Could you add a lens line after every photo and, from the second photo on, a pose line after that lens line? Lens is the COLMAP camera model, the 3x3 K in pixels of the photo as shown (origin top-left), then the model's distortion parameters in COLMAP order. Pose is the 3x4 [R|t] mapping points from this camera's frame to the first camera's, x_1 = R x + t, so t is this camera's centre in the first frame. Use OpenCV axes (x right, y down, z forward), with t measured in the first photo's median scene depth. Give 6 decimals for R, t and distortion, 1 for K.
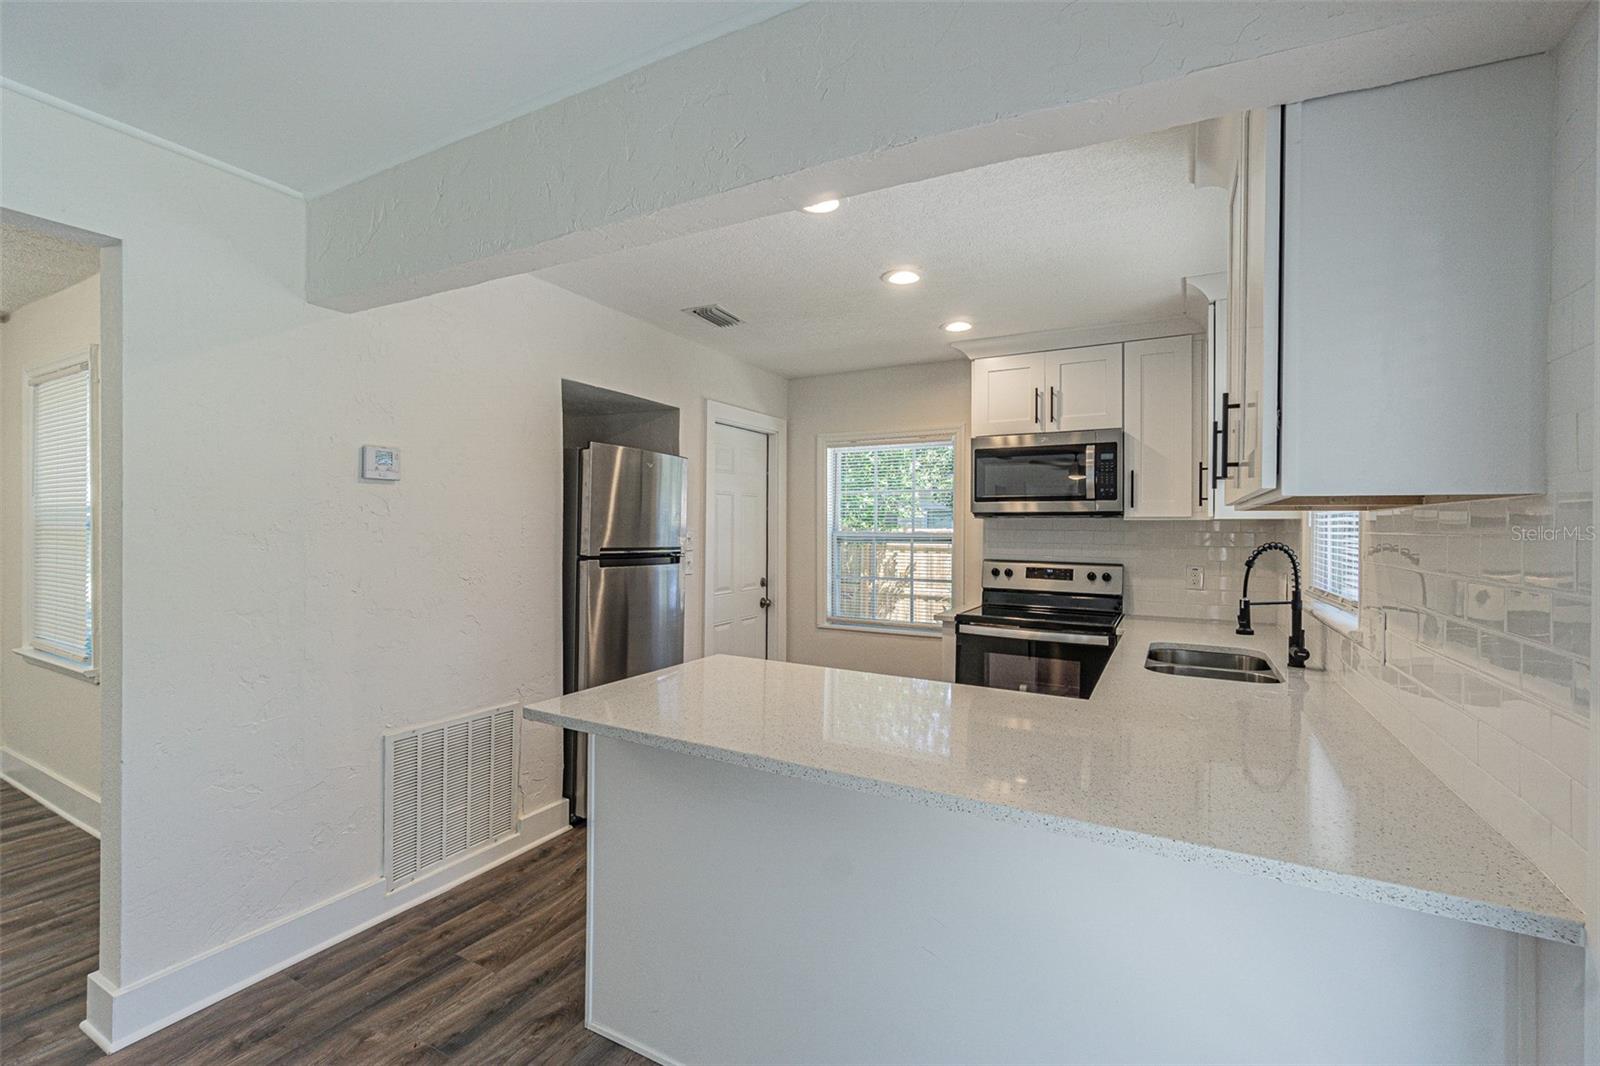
lens RADIAL K [[691.5, 0, 793.1], [0, 691.5, 529.3], [0, 0, 1]] dist [0.000255, 0.000997]
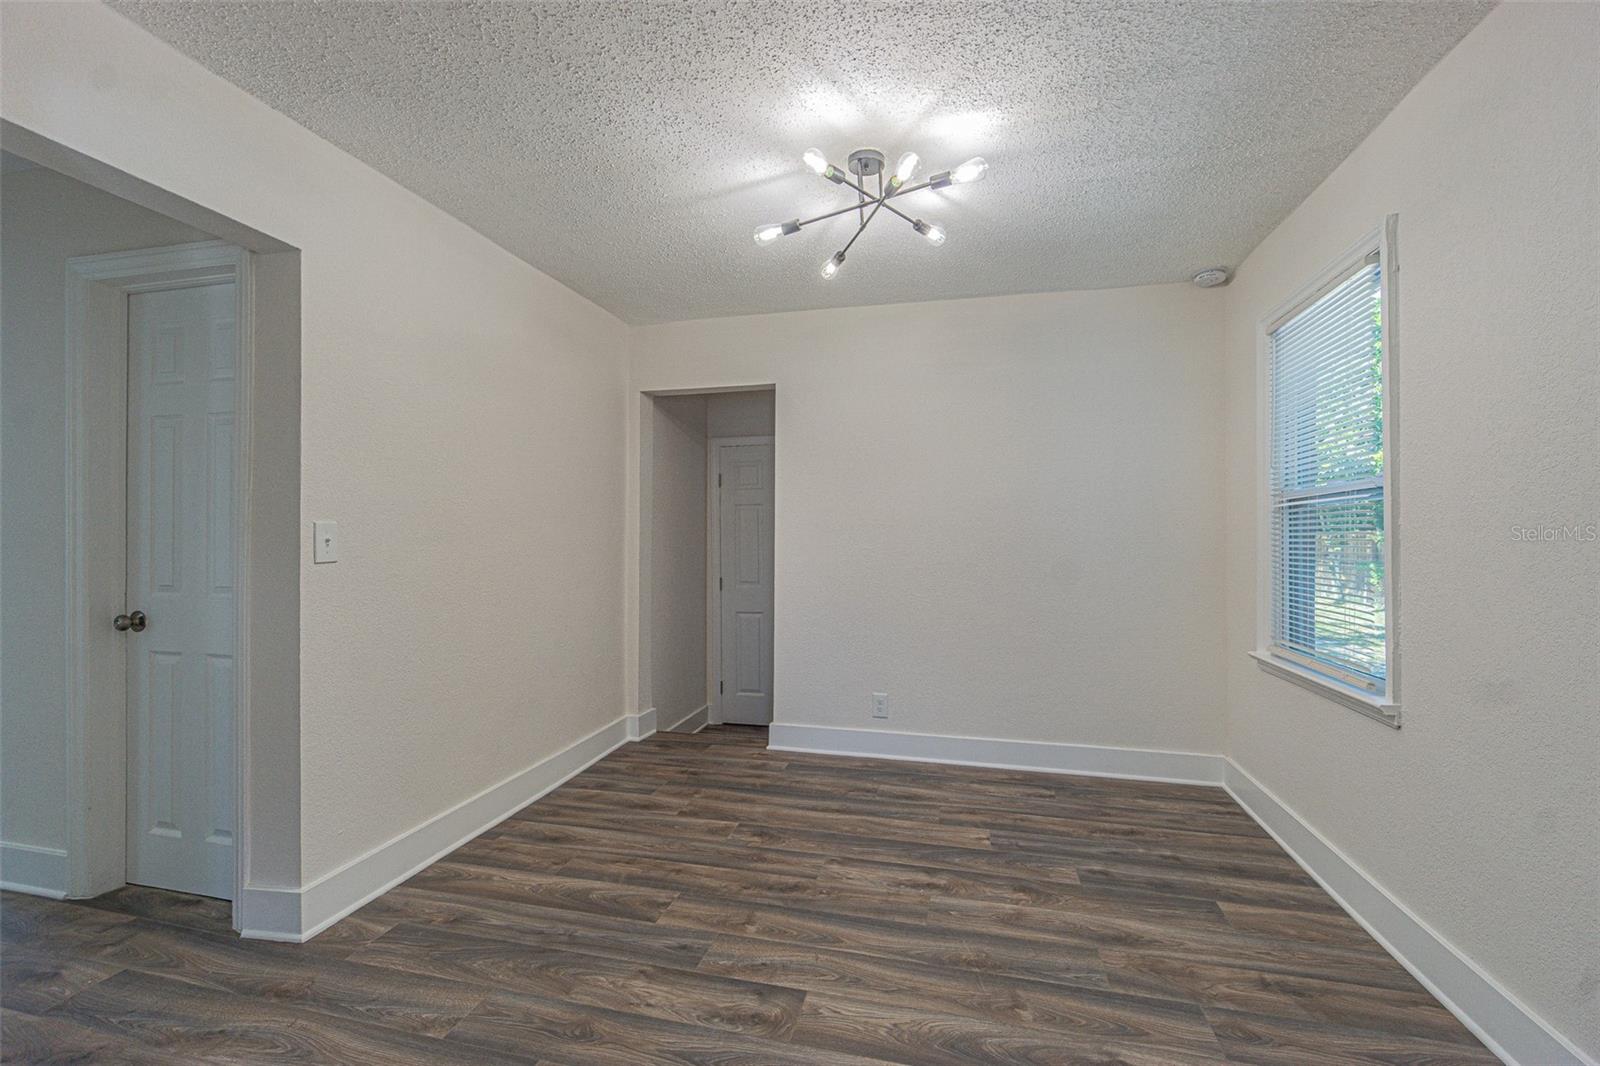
lens RADIAL K [[691.5, 0, 801.8], [0, 691.5, 537.5], [0, 0, 1]] dist [0.000255, 0.000997]
pose [[0.254236, -0.017535, -0.966983, -0.415233], [-0.002184, 0.999823, -0.018705, 0.047179], [0.967140, 0.006867, 0.254153, 0.237376]]
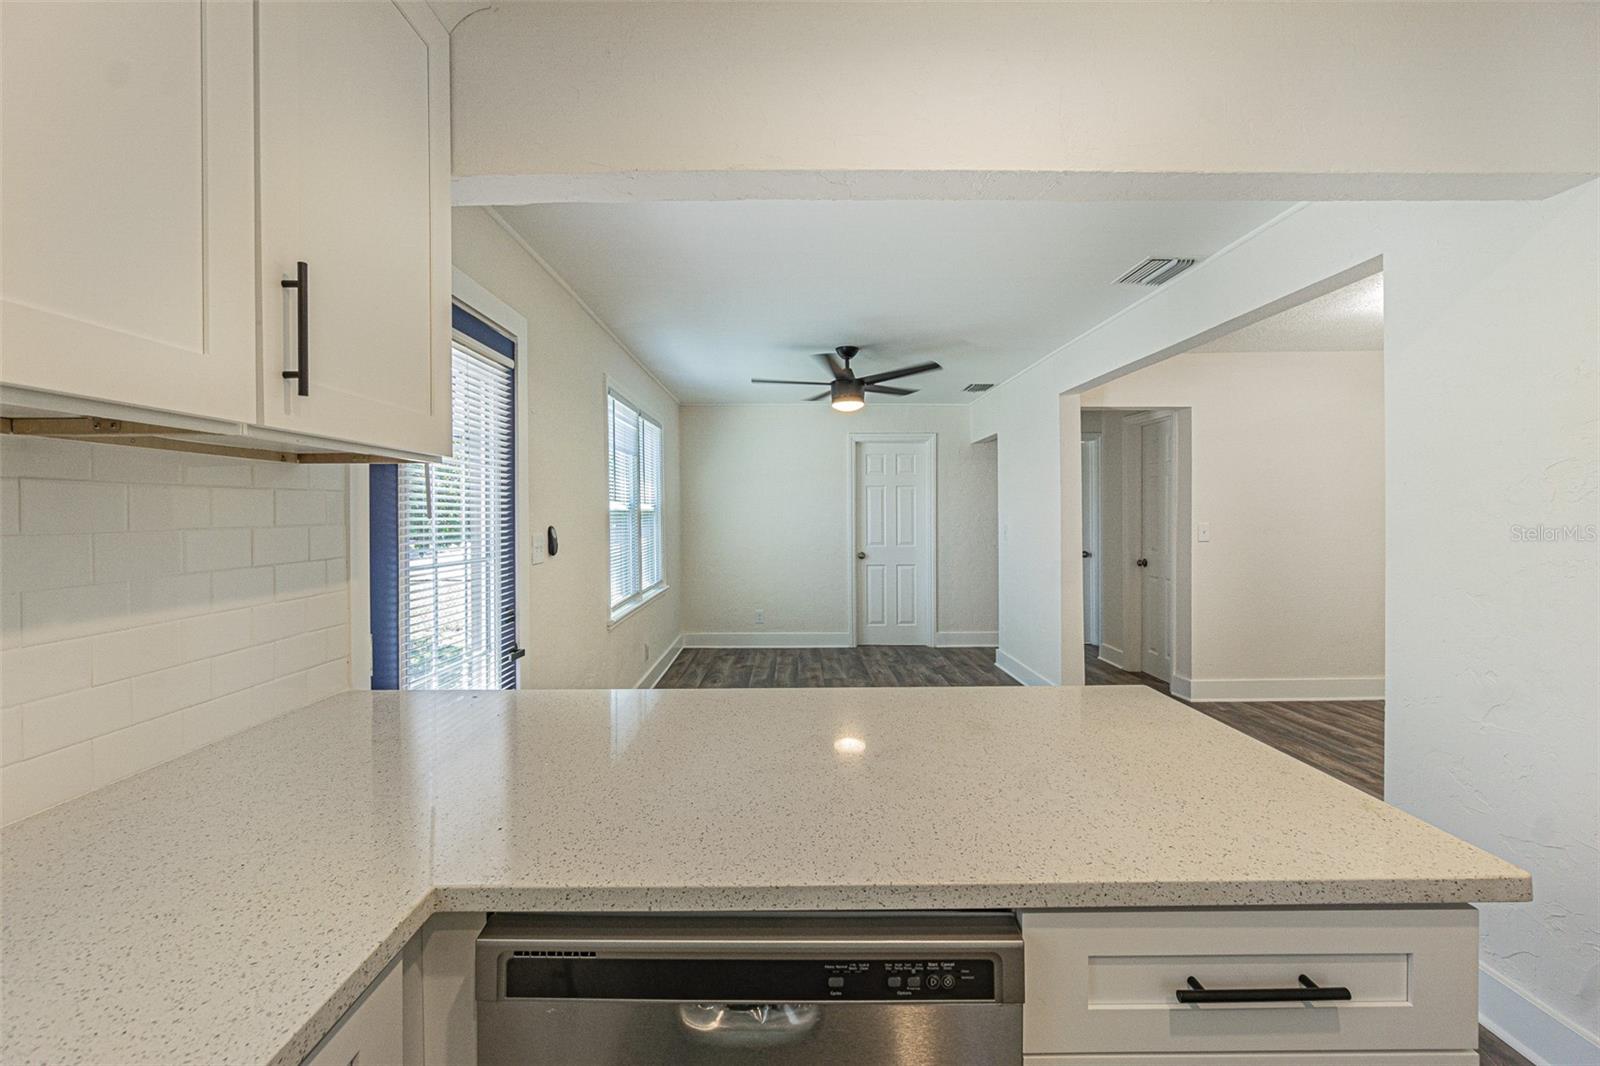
lens RADIAL K [[691.5, 0, 795.7], [0, 691.5, 520.5], [0, 0, 1]] dist [0.000255, 0.000997]
pose [[-0.868682, -0.001973, -0.495367, 0.214616], [-0.006647, 0.999948, 0.007674, 0.013668], [0.495326, 0.009959, -0.868650, 0.735049]]
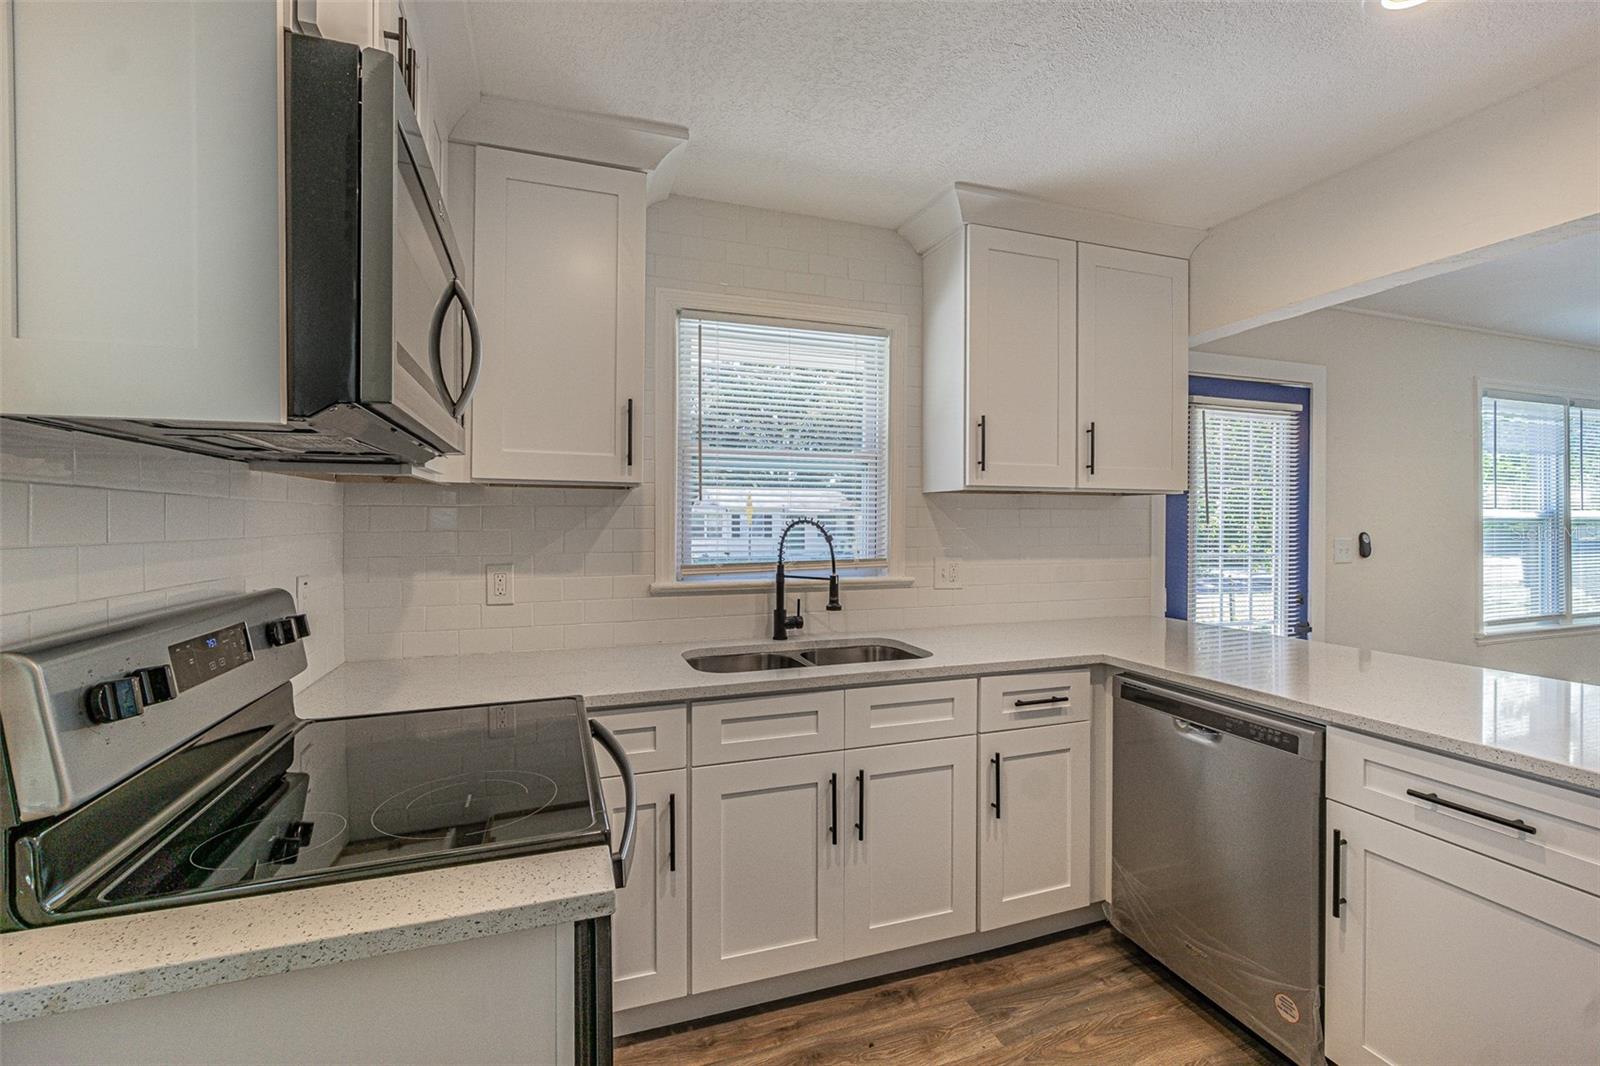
lens RADIAL K [[691.5, 0, 784.8], [0, 691.5, 519.4], [0, 0, 1]] dist [0.000255, 0.000997]
pose [[-0.744097, -0.012754, 0.667949, 0.023171], [-0.008708, 0.999918, 0.009392, 0.008811], [-0.668014, 0.001172, -0.744147, 1.104069]]
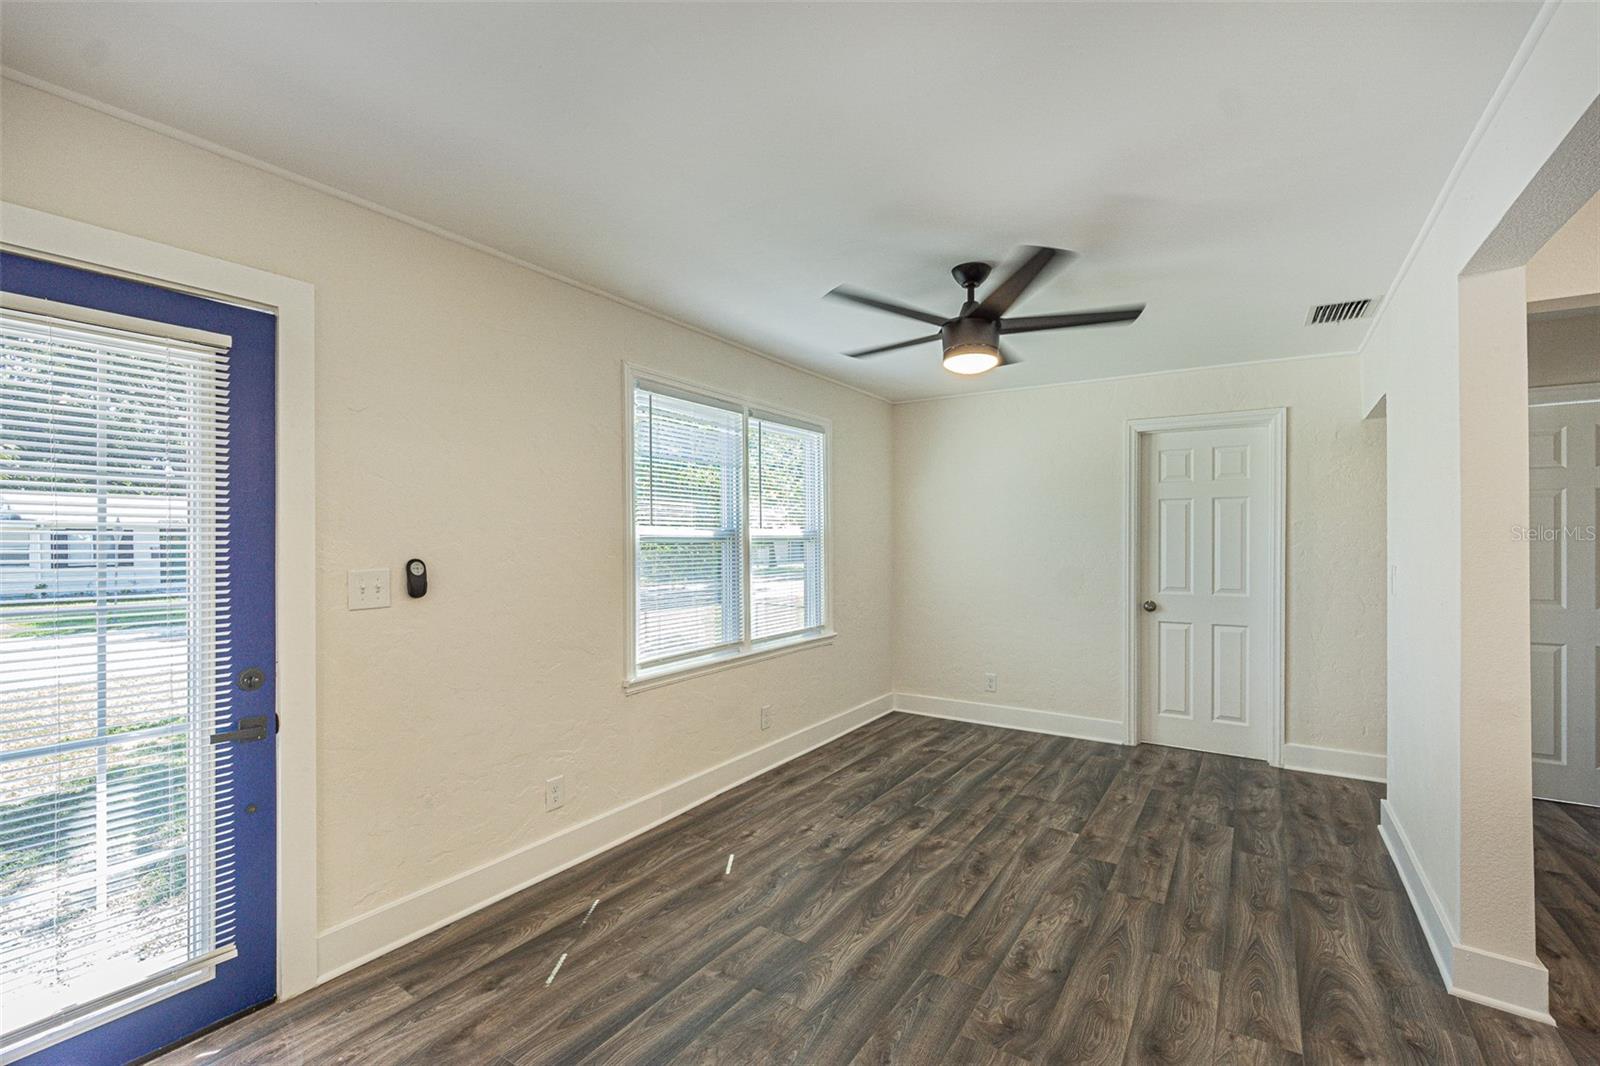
lens RADIAL K [[691.5, 0, 803.0], [0, 691.5, 537.7], [0, 0, 1]] dist [0.000255, 0.000997]
pose [[-0.997502, -0.009064, 0.070057, -0.311971], [-0.009042, 0.999959, 0.000634, 0.006361], [-0.070059, -0.000001, -0.997543, 0.479061]]
